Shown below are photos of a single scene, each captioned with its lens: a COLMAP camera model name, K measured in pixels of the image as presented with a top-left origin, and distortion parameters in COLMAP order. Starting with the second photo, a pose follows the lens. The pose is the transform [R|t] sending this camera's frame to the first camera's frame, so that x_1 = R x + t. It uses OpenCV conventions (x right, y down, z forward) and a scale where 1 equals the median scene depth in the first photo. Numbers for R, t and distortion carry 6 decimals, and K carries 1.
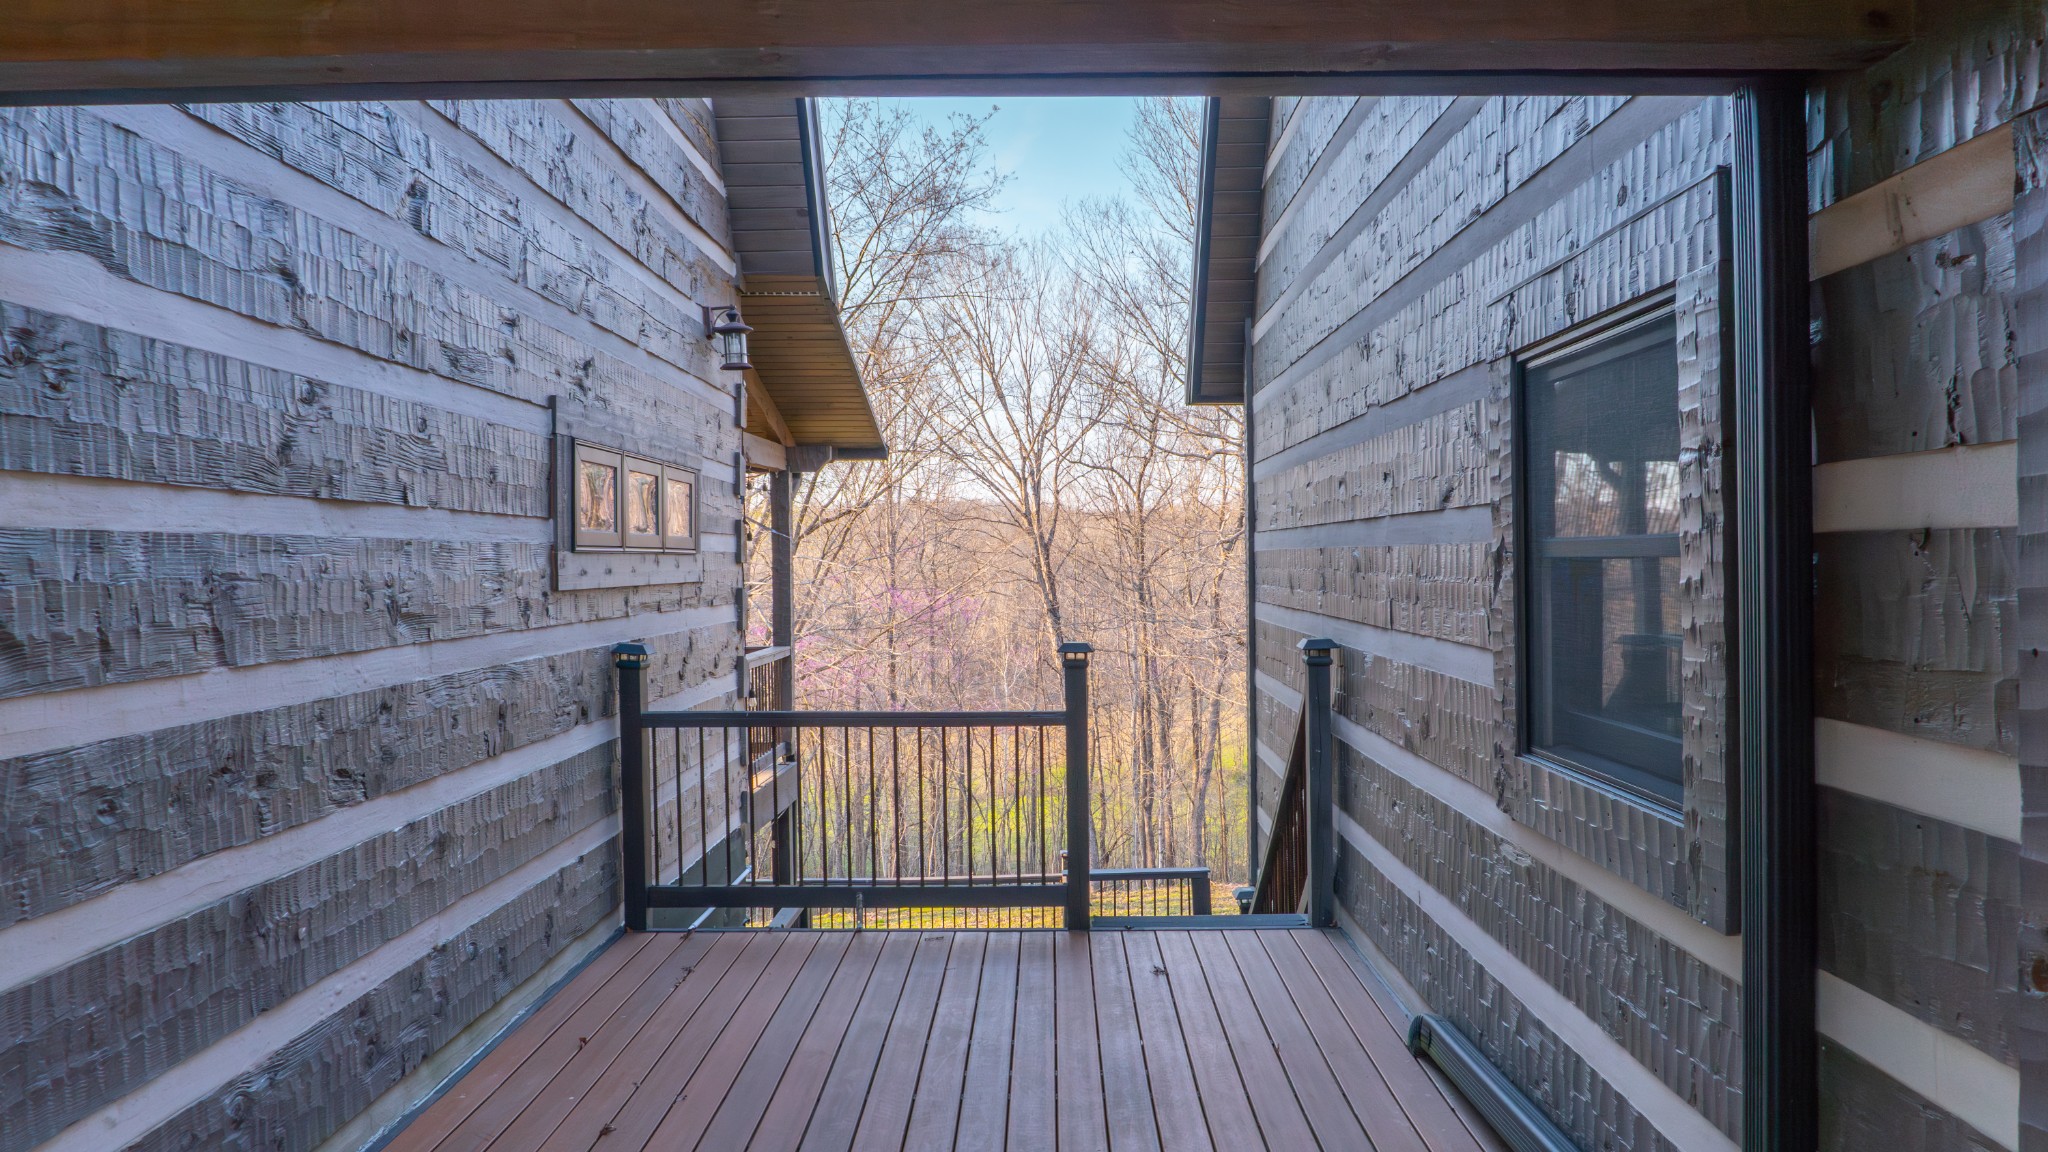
lens RADIAL K [[1358.9, 0, 1024.0], [0, 1358.9, 576.0], [0, 0, 1]] dist [0.001500, -0.000350]
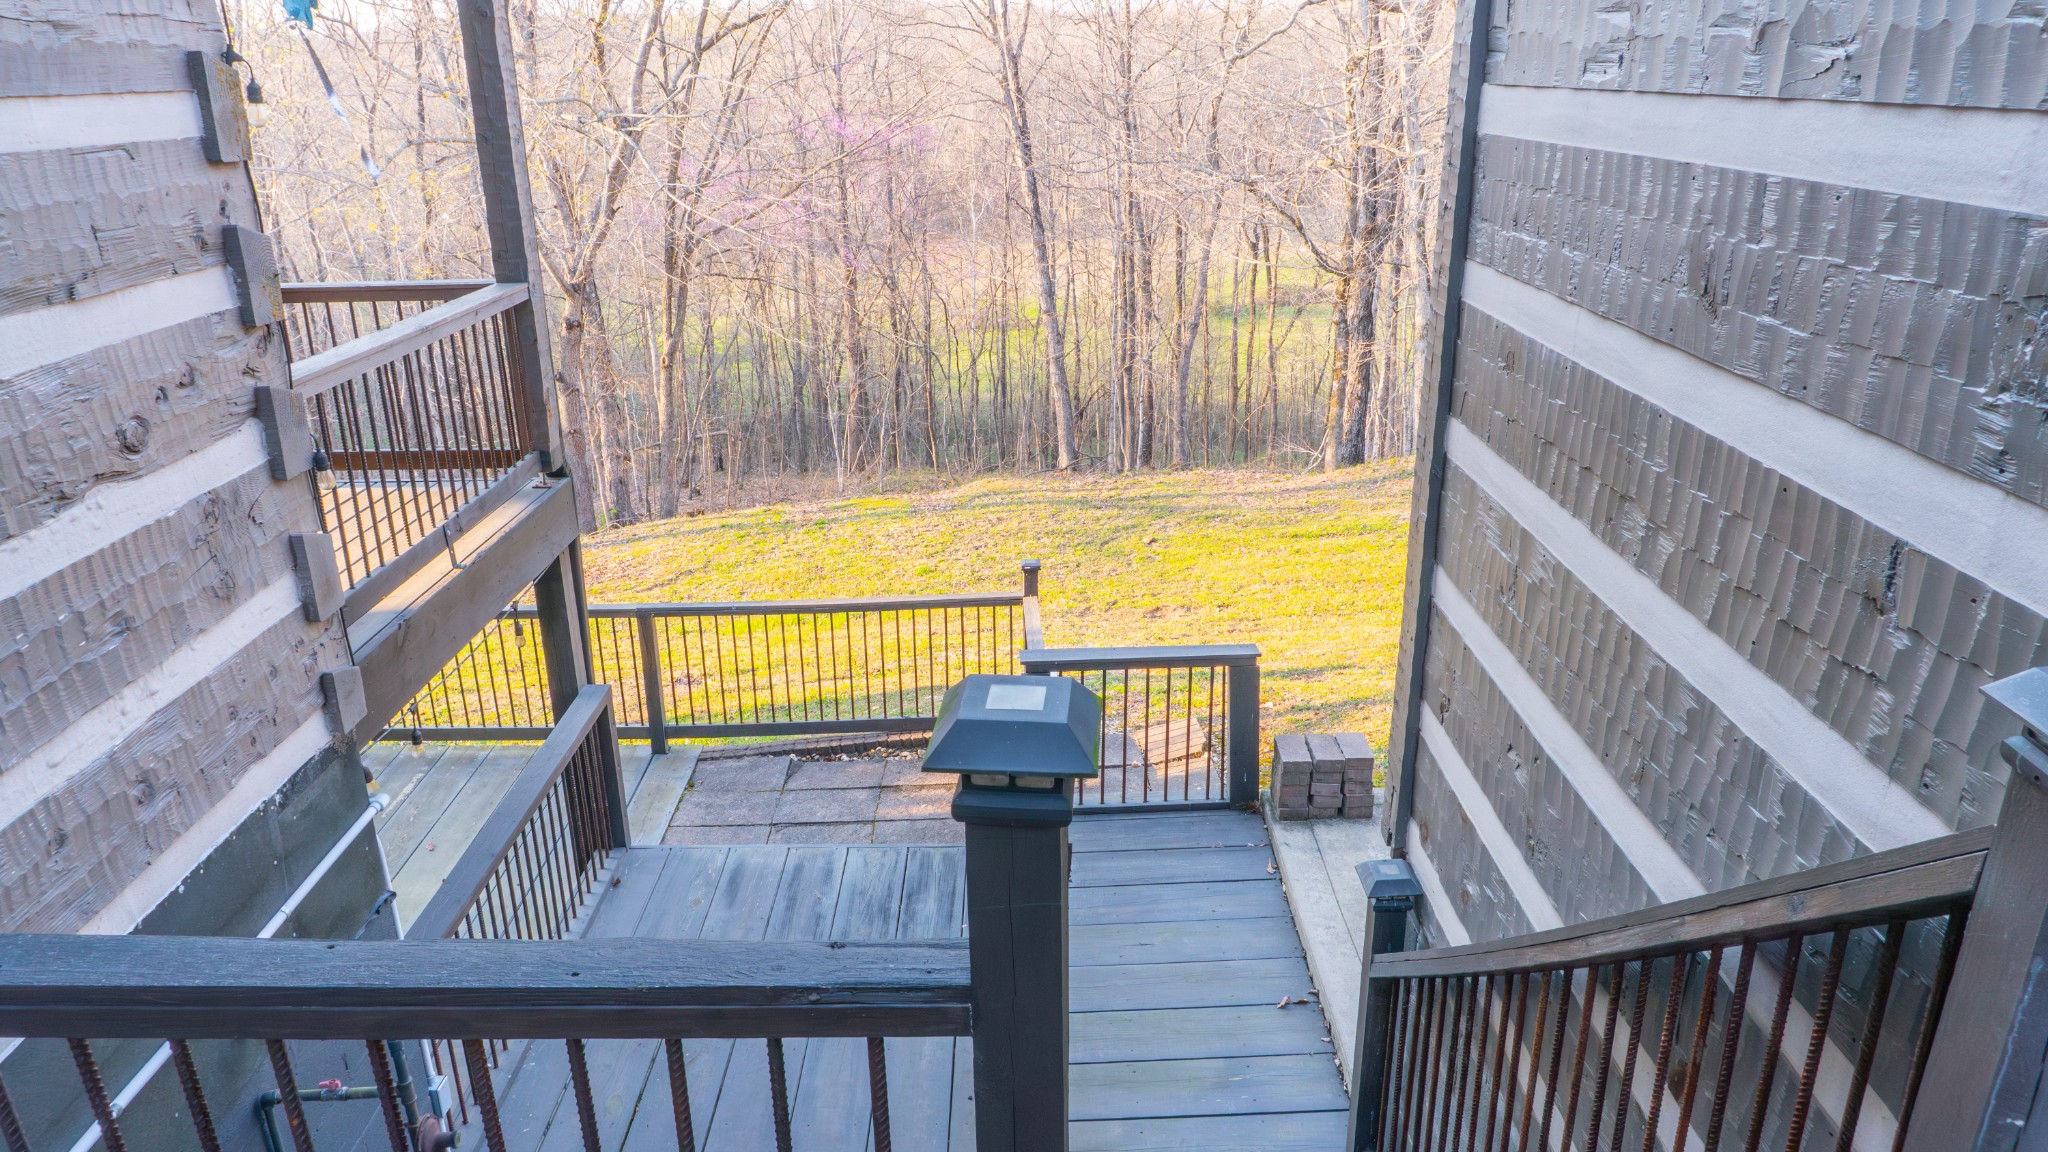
lens RADIAL K [[1358.9, 0, 1024.0], [0, 1358.9, 576.0], [0, 0, 1]] dist [0.001500, -0.000350]
pose [[0.999804, -0.007645, 0.018254, 0.004727], [0.001007, 0.940823, 0.338898, -0.005764], [-0.019765, -0.338813, 0.940646, 0.104455]]
